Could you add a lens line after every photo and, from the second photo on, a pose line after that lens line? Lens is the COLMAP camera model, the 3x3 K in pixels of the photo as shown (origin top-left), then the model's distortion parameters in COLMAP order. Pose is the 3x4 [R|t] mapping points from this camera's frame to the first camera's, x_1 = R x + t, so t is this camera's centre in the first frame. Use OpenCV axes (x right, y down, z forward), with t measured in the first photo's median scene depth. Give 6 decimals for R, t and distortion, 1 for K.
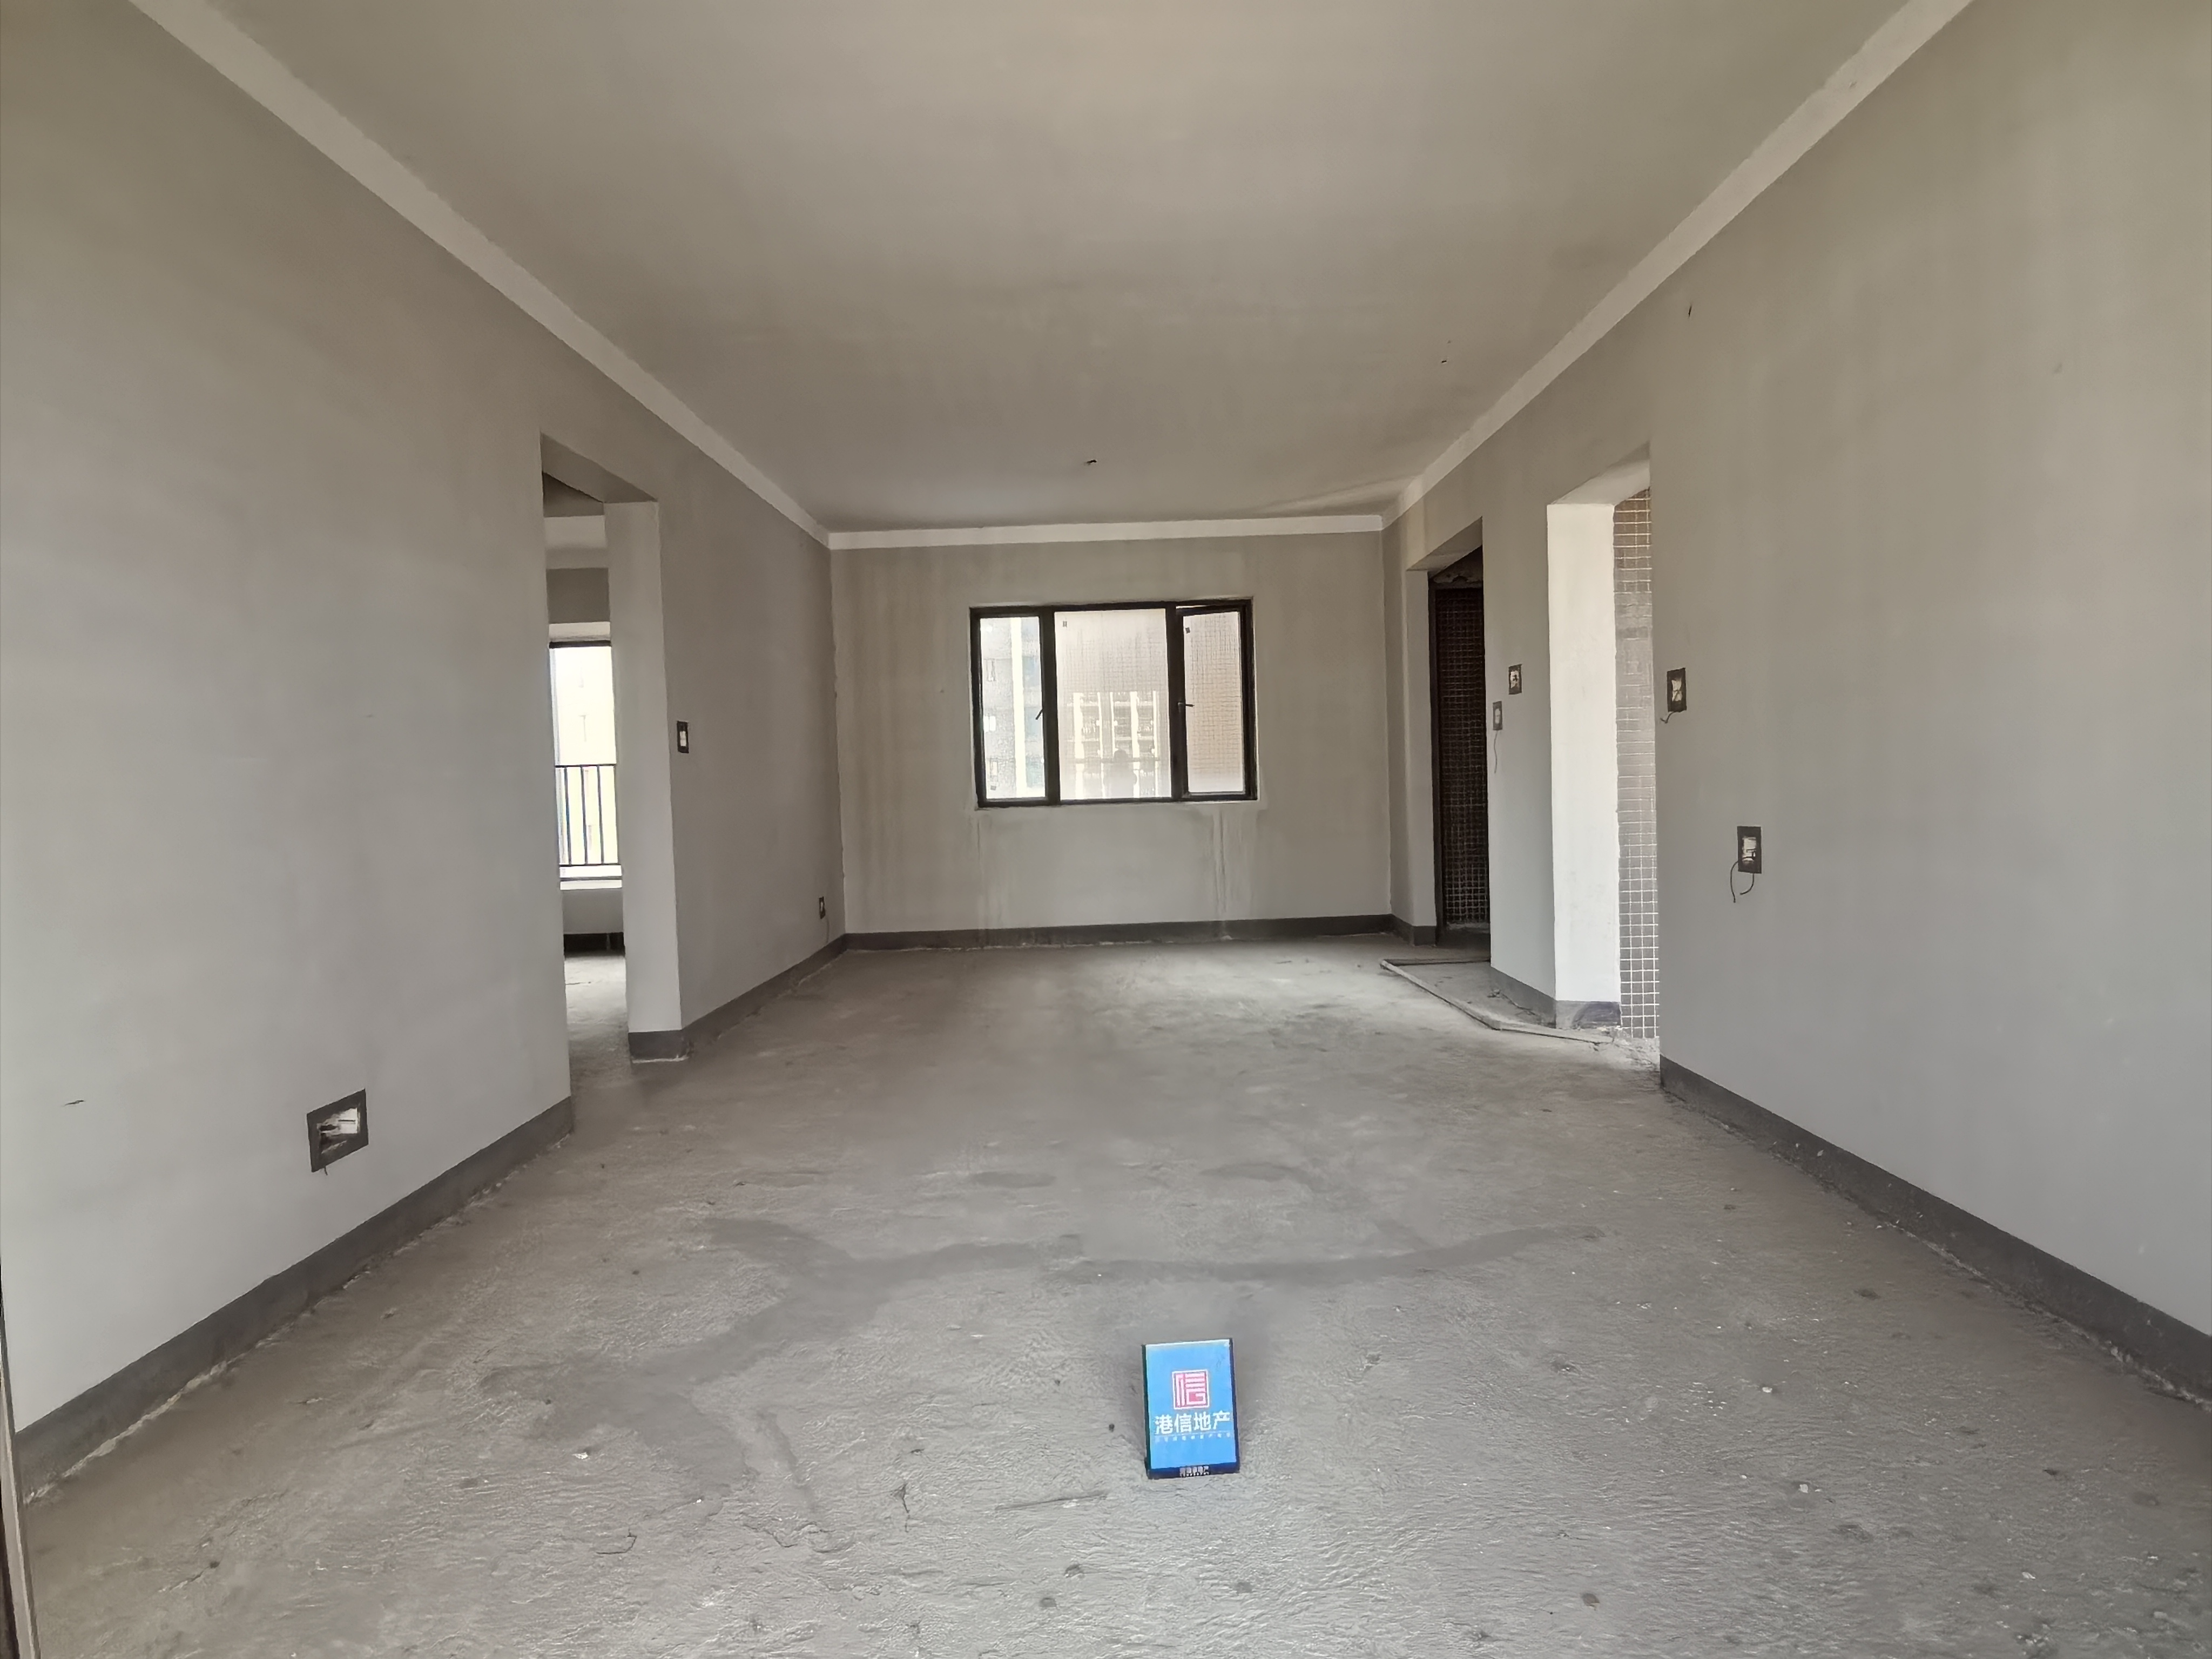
lens RADIAL K [[1237.1, 0, 1113.5], [0, 1237.1, 833.1], [0, 0, 1]] dist [-0.004246, -0.002008]
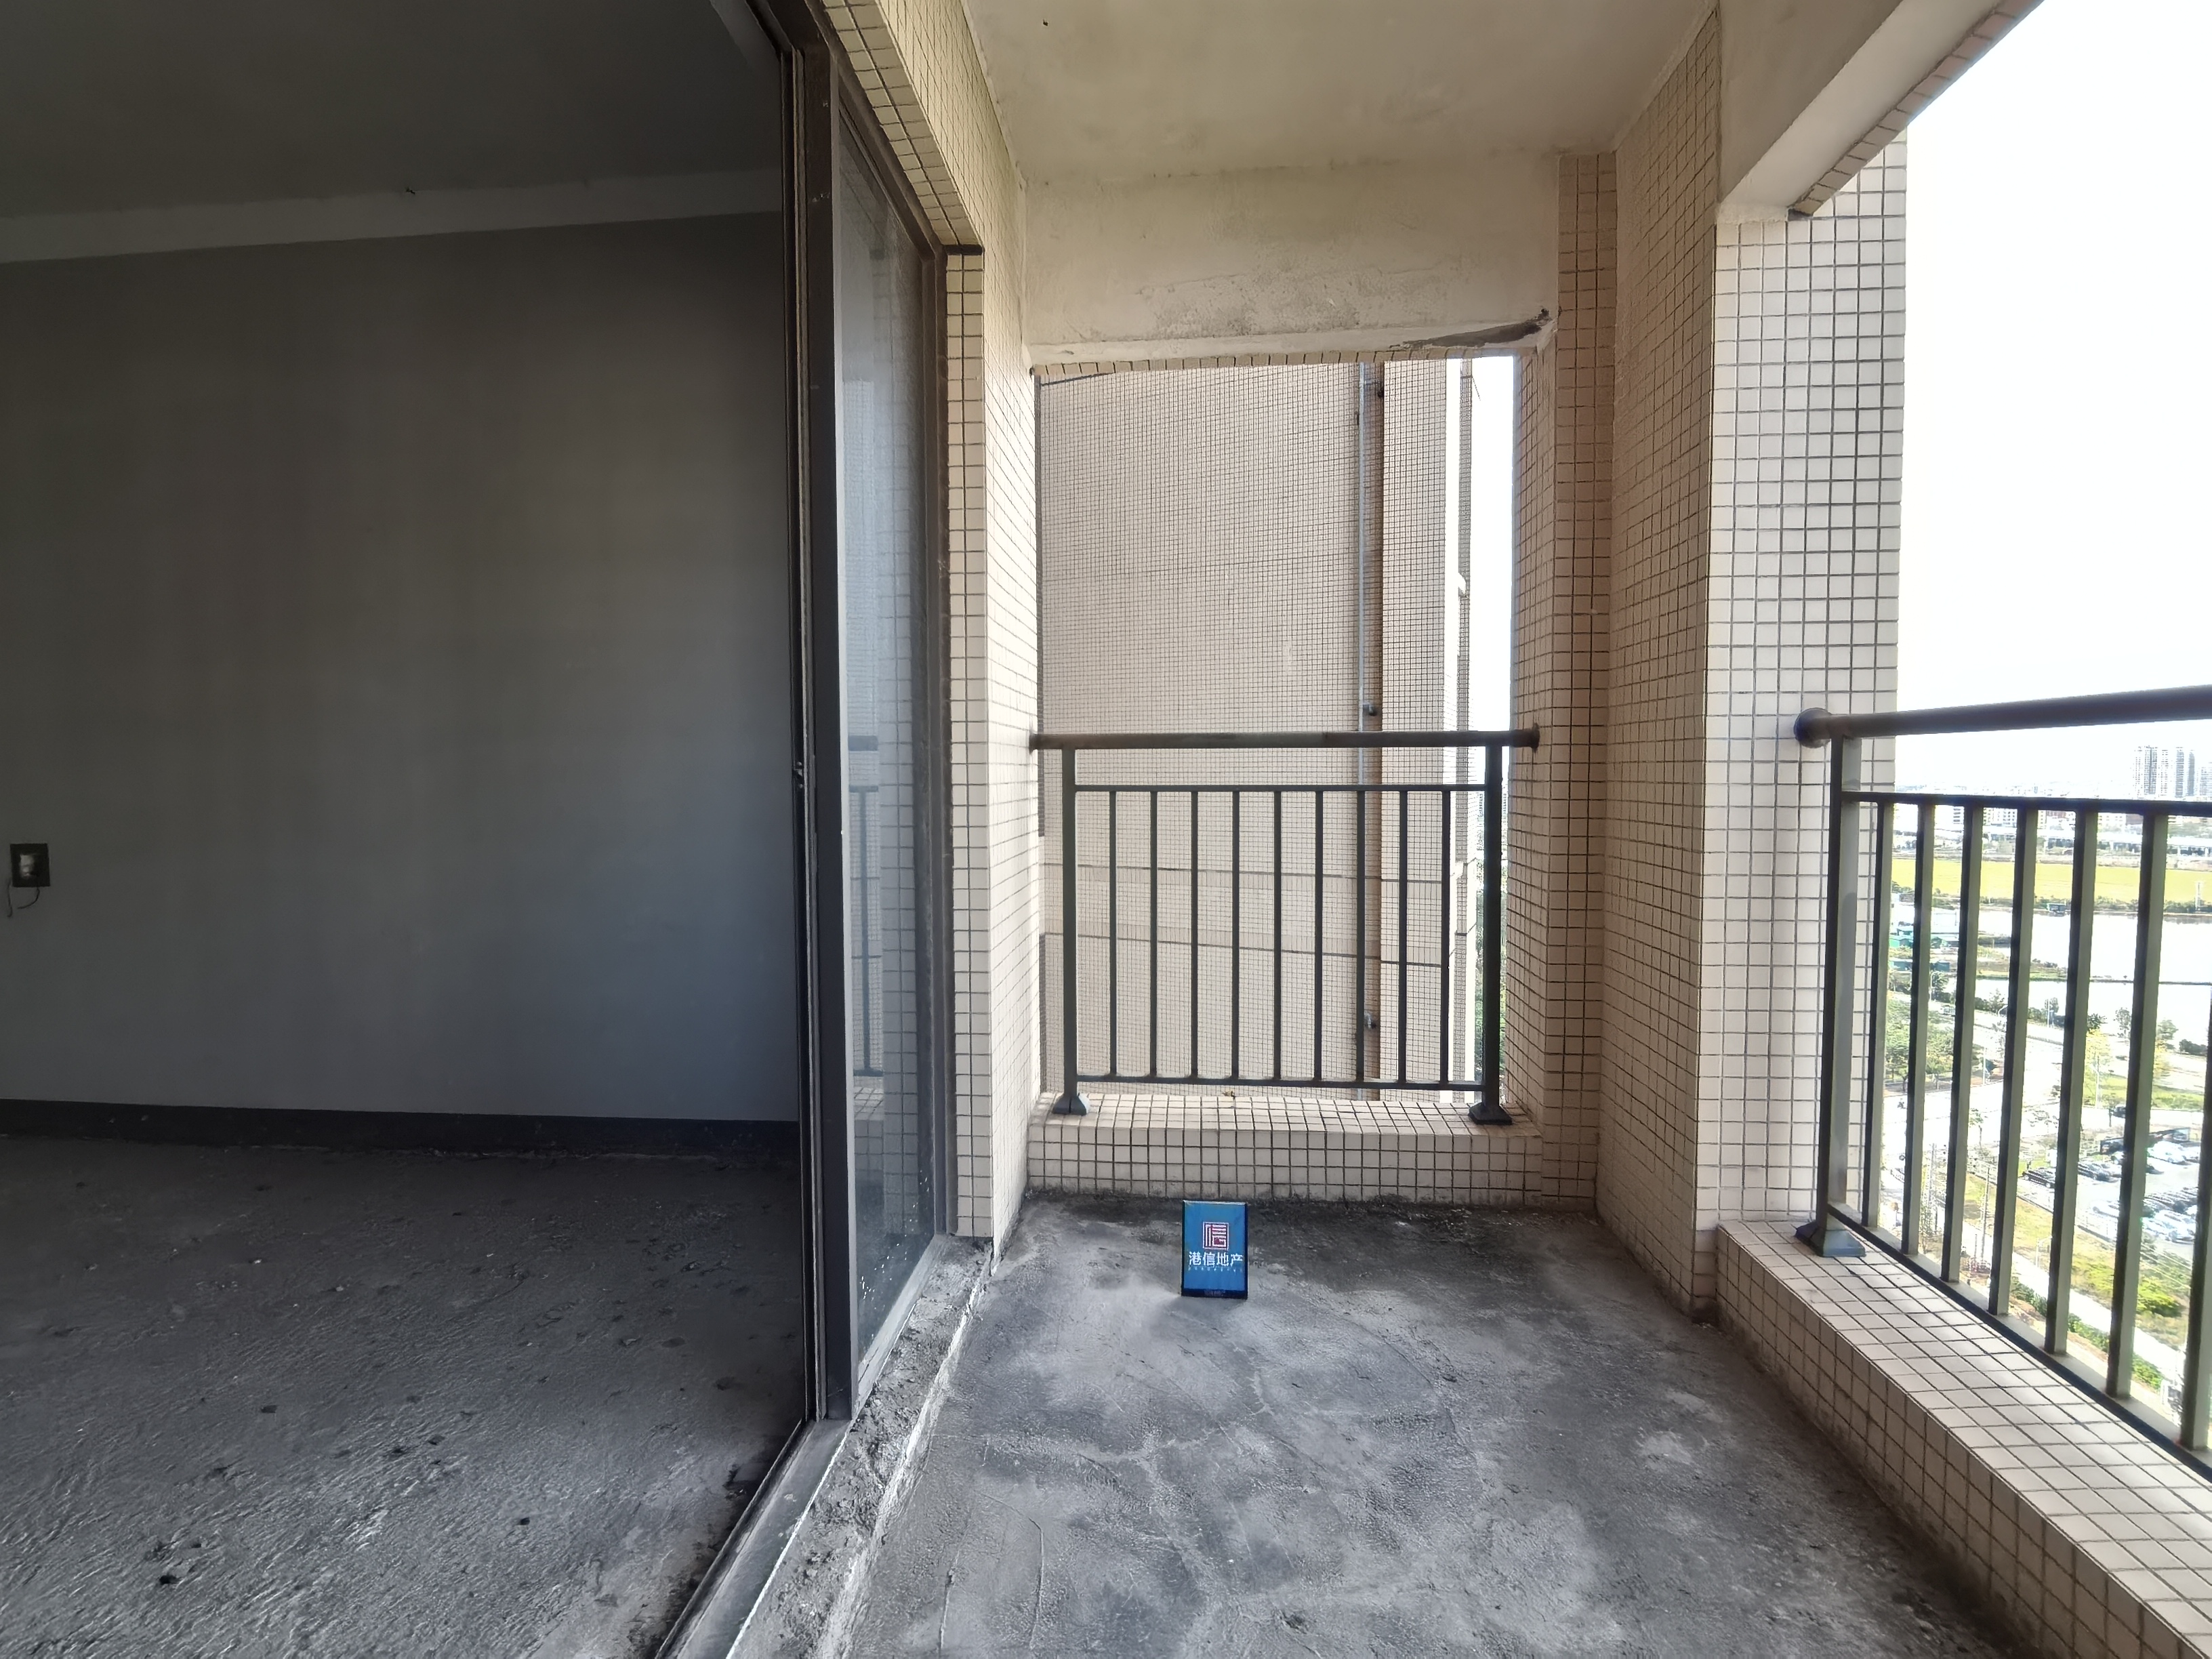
lens RADIAL K [[1058.6, 0, 1105.2], [0, 1058.6, 835.0], [0, 0, 1]] dist [0.004904, 0.000166]
pose [[0.098813, -0.030718, 0.994632, -0.551422], [0.048336, 0.998492, 0.026035, 0.014818], [-0.993931, 0.045504, 0.100149, -0.032385]]
